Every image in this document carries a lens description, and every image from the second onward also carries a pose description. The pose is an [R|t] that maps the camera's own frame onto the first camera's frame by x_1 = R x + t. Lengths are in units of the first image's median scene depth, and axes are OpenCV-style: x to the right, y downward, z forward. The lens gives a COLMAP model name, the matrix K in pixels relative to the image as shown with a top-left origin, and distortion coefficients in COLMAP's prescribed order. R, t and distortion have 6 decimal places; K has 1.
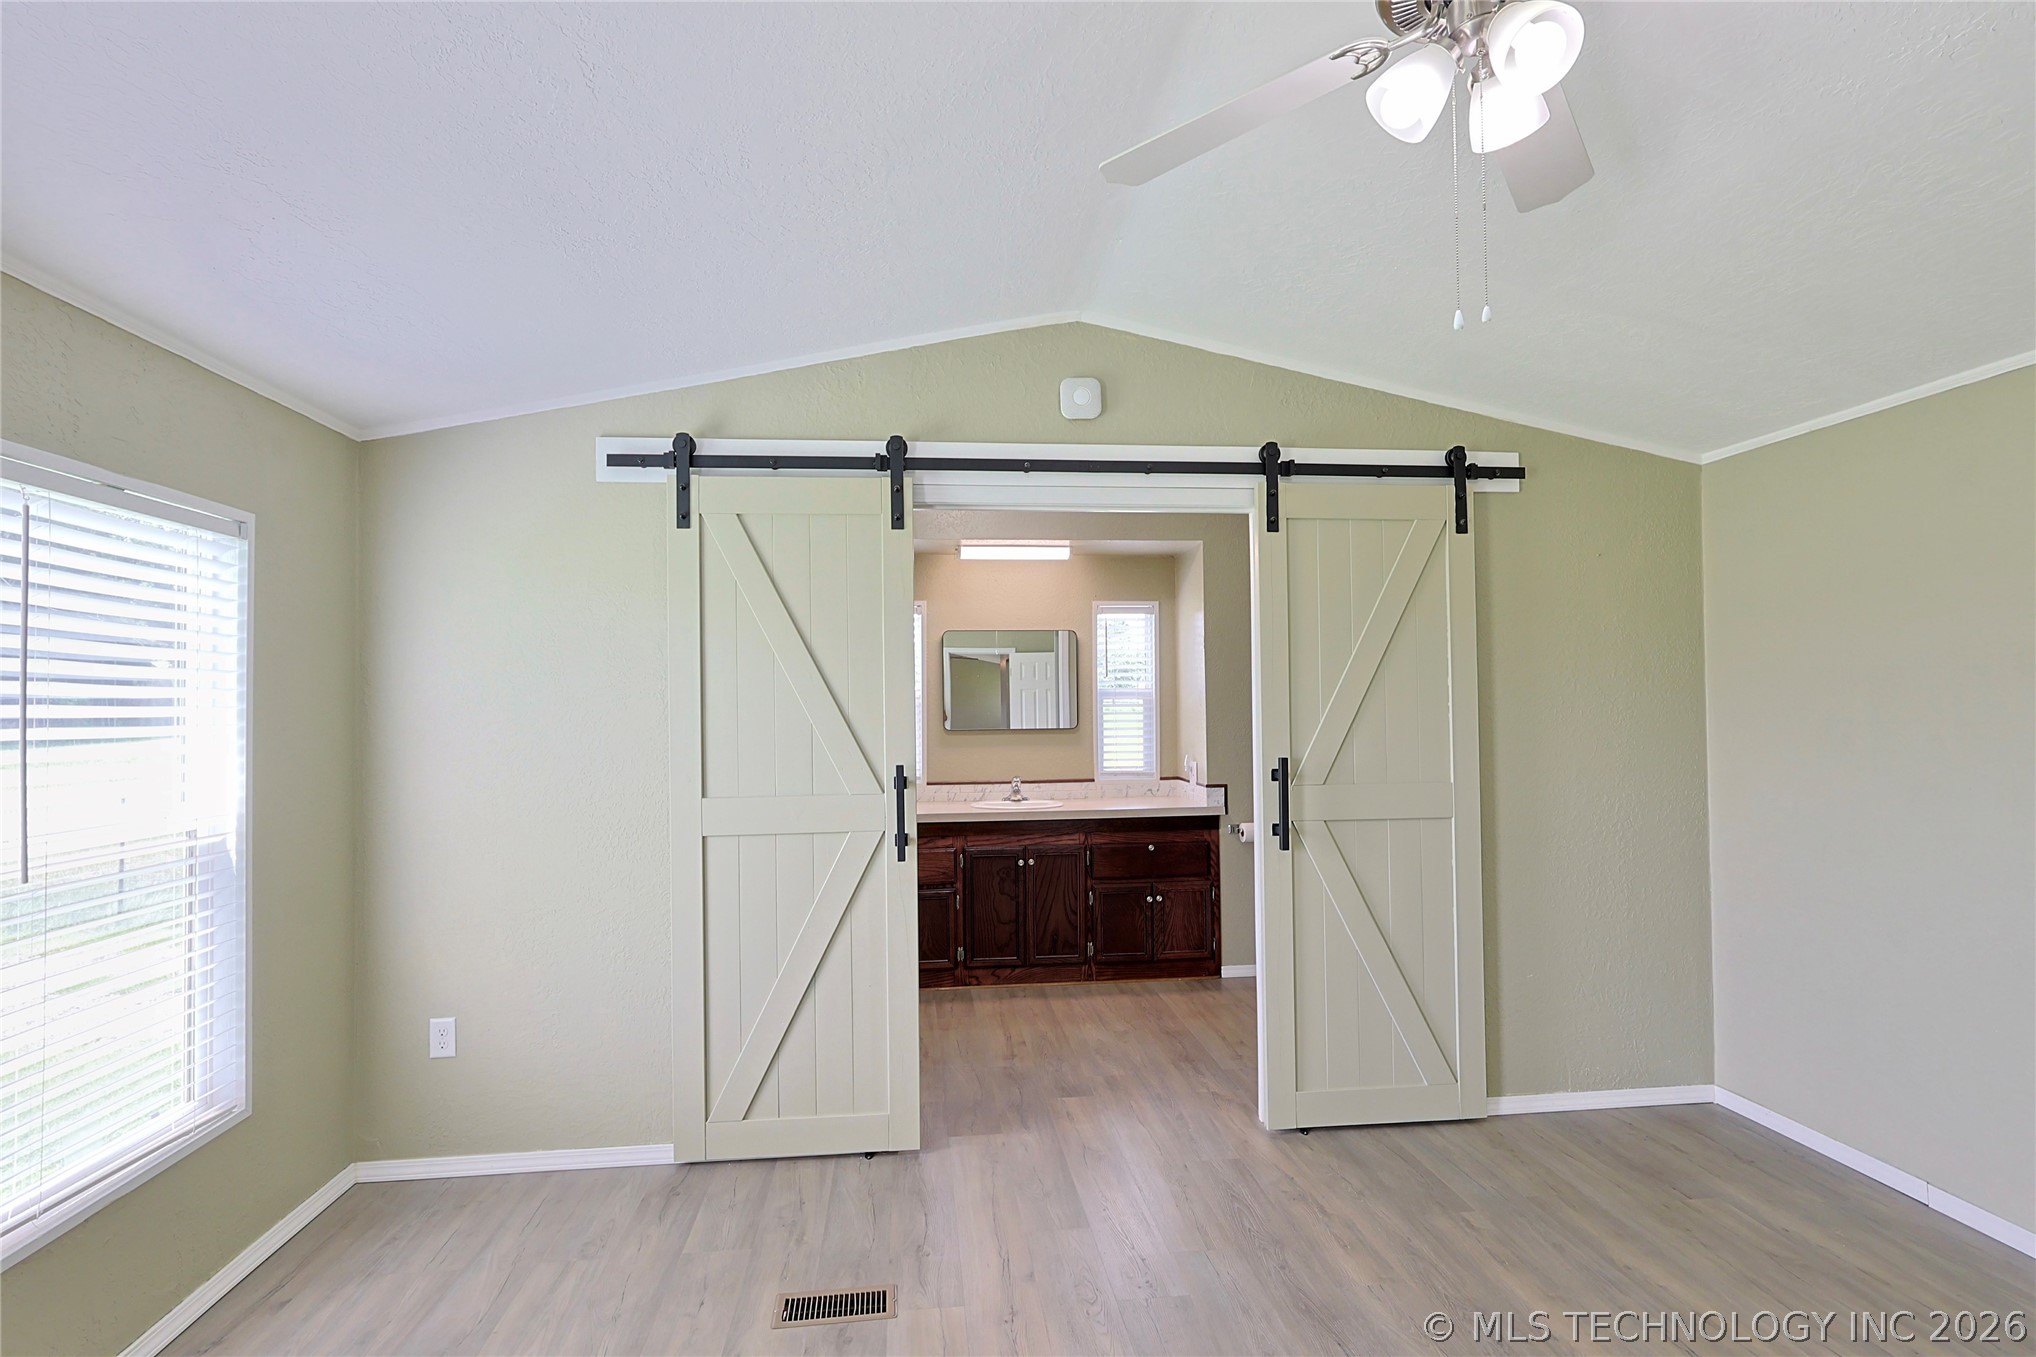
lens RADIAL K [[993.6, 0, 1015.4], [0, 993.6, 683.8], [0, 0, 1]] dist [0.000979, 0.001087]
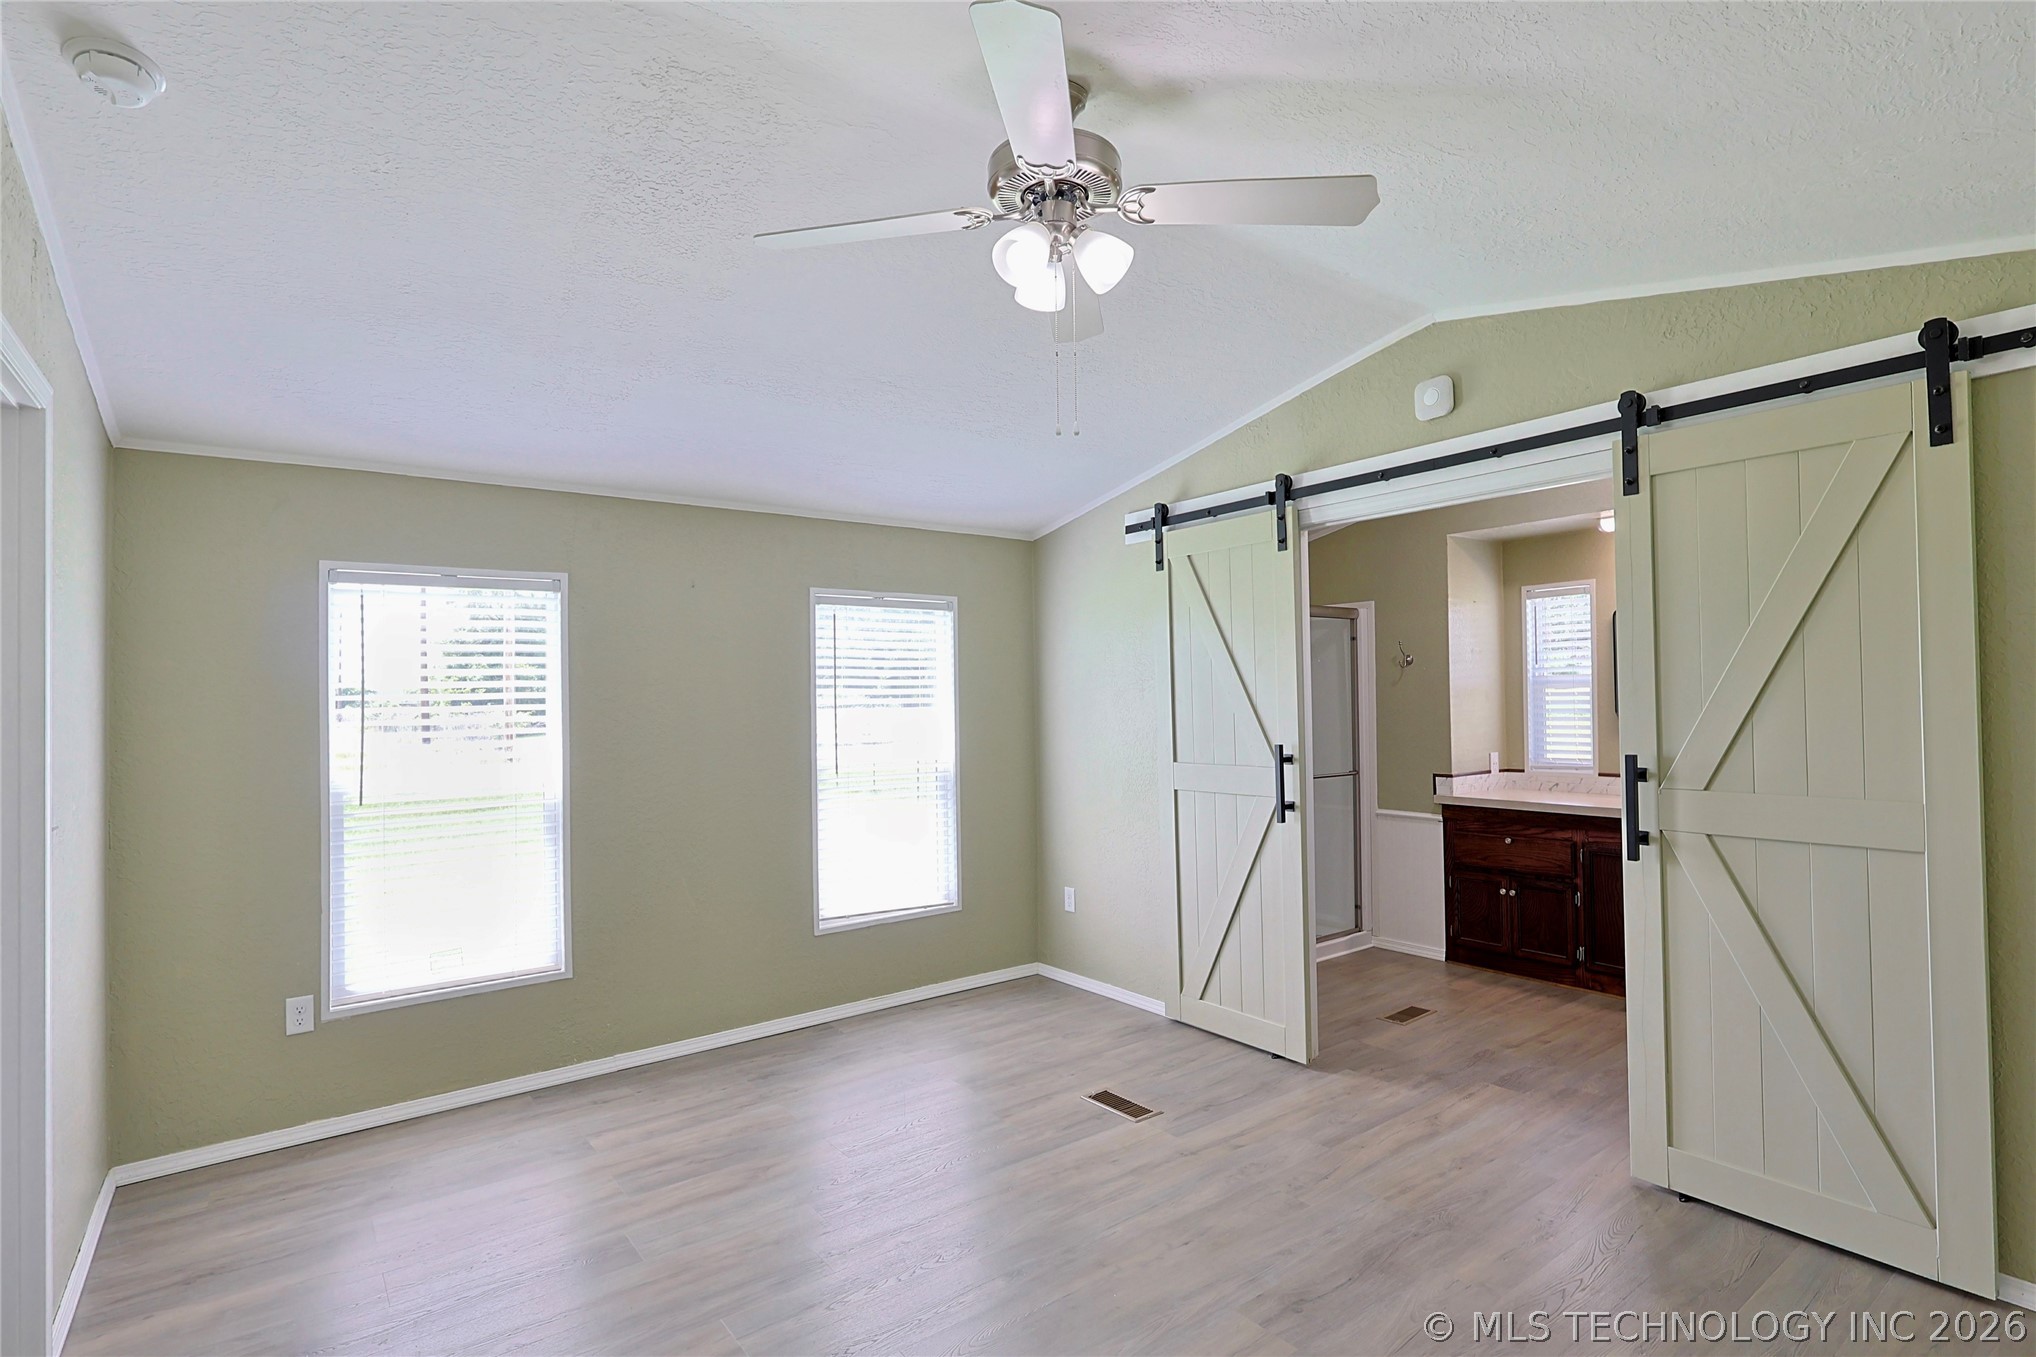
lens RADIAL K [[993.6, 0, 1015.4], [0, 993.6, 683.8], [0, 0, 1]] dist [0.000979, 0.001087]
pose [[0.512826, -0.011608, -0.858414, 0.720413], [0.029070, 0.999570, 0.003849, -0.006843], [0.858000, -0.026928, 0.512943, 0.088414]]
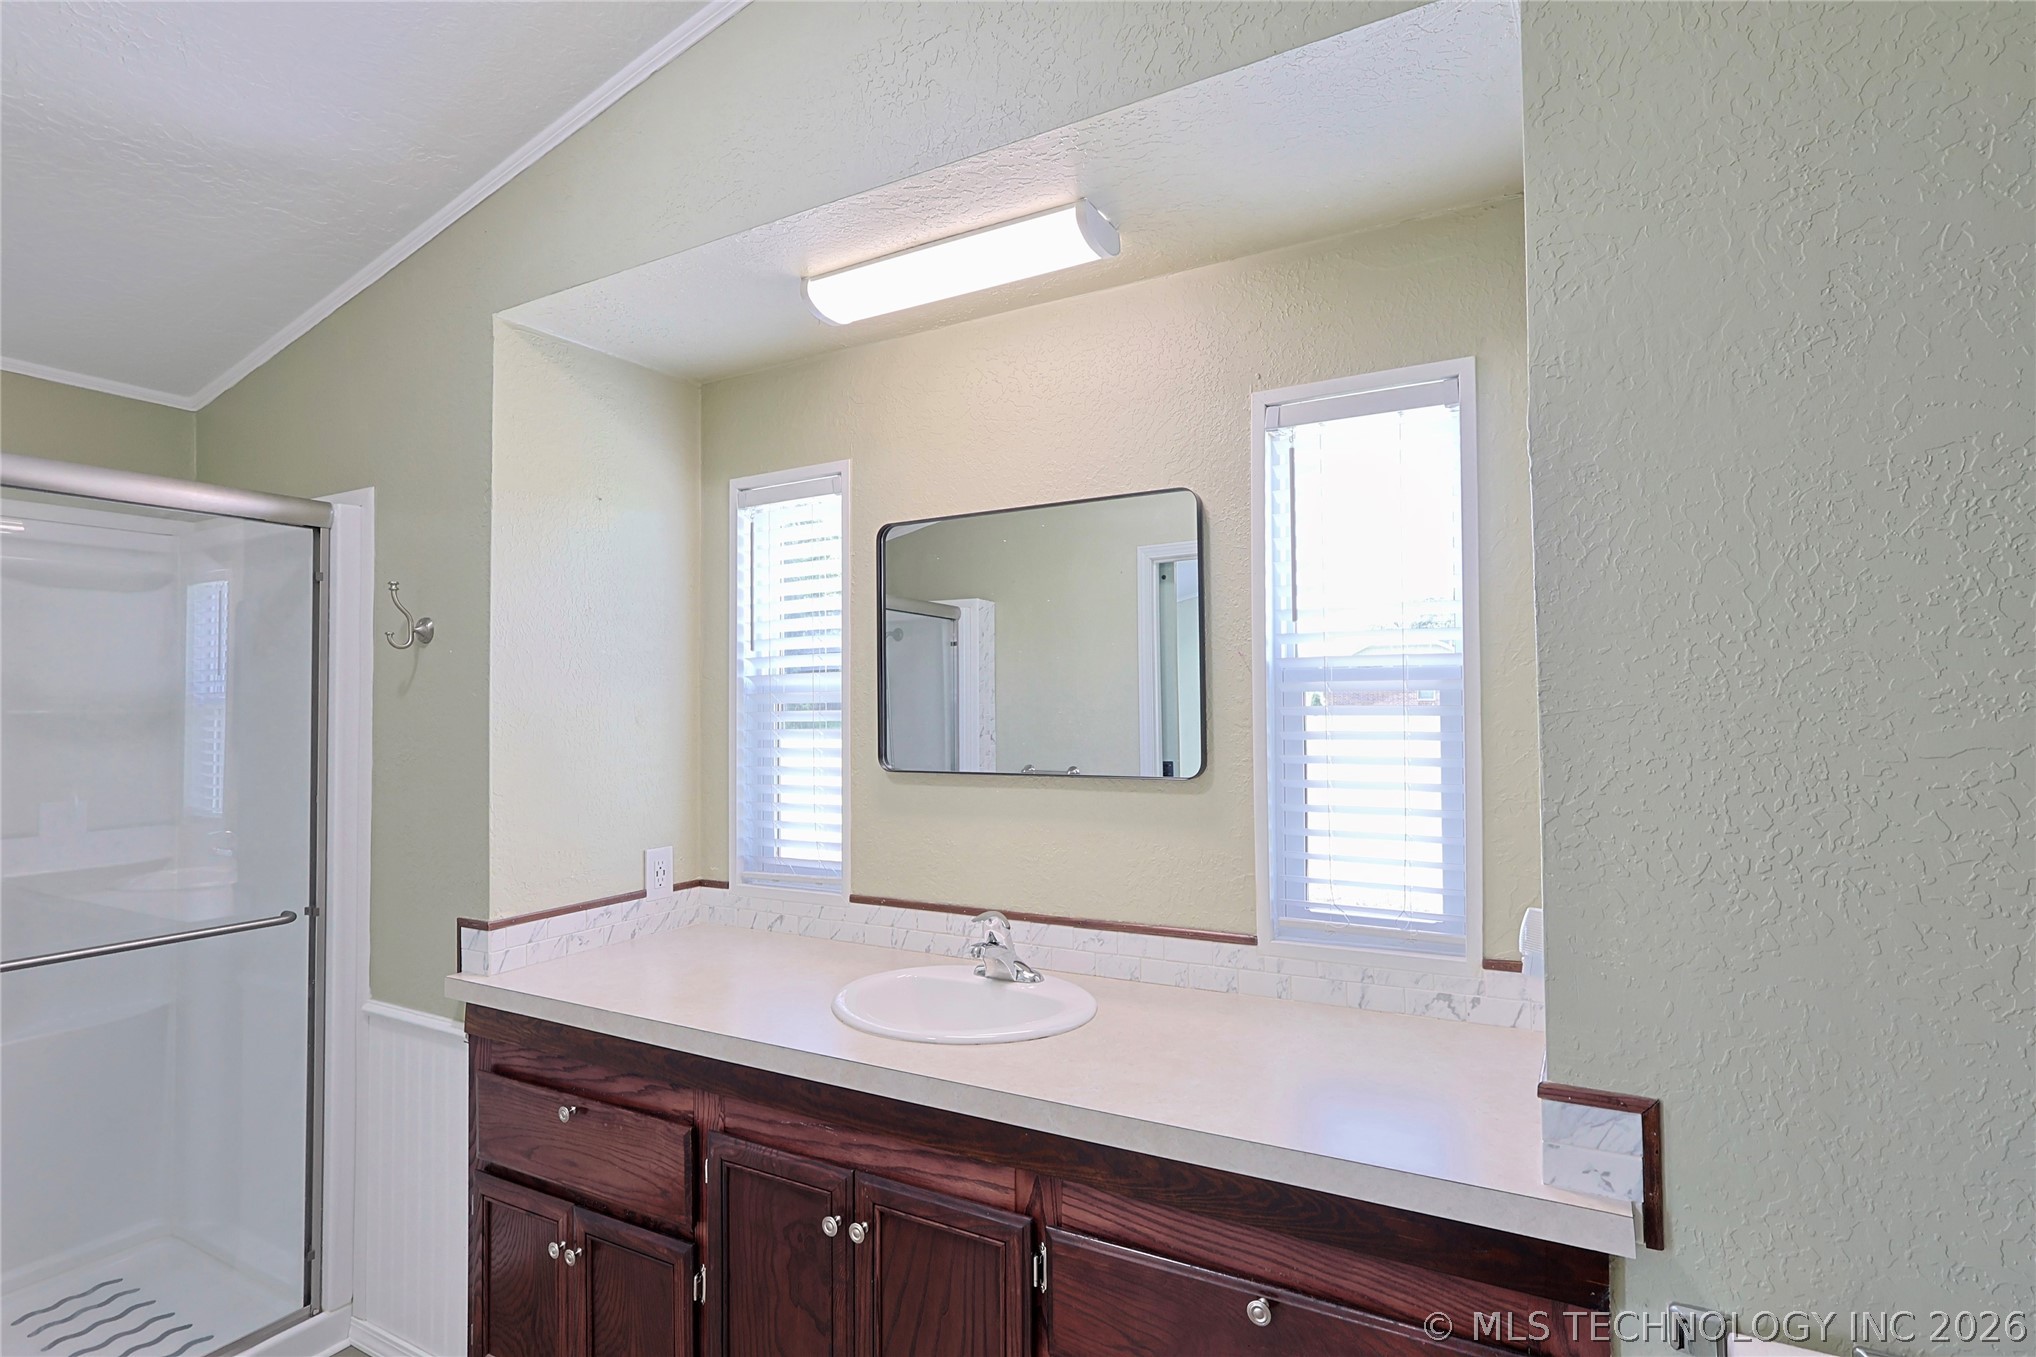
lens RADIAL K [[993.6, 0, 1015.4], [0, 993.6, 683.8], [0, 0, 1]] dist [0.000979, 0.001087]
pose [[0.816036, -0.010451, -0.577906, 0.346879], [0.015216, 0.999878, 0.003404, 0.018009], [0.577801, -0.011571, 0.816096, 1.170547]]
